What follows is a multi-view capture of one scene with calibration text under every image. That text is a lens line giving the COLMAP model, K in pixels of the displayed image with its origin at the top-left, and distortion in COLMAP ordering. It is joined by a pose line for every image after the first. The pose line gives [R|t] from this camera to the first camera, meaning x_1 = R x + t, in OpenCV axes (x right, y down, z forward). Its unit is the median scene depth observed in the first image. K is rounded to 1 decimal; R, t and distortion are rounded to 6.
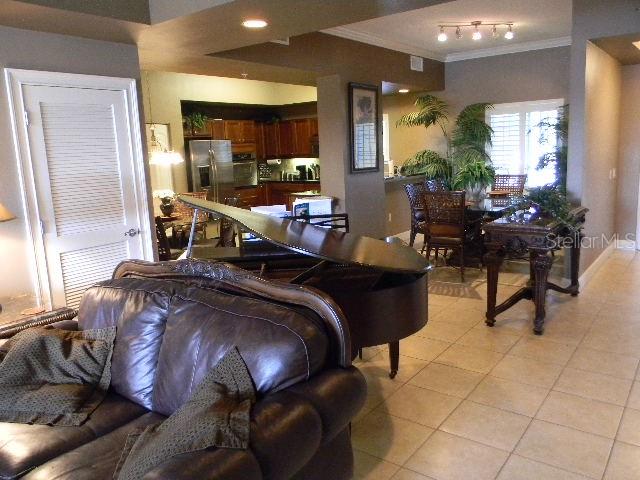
lens RADIAL K [[518.9, 0, 318.5], [0, 518.9, 240.3], [0, 0, 1]] dist [-0.013401, 0.006554]
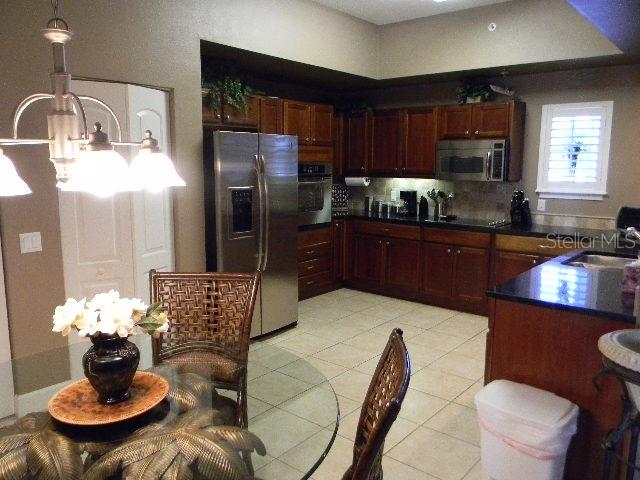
lens RADIAL K [[518.9, 0, 323.4], [0, 518.9, 242.2], [0, 0, 1]] dist [-0.013401, 0.006554]
pose [[0.998169, 0.055289, -0.024543, -0.122070], [-0.055808, 0.998221, -0.020998, -0.080307], [0.023338, 0.022329, 0.999478, 0.488984]]
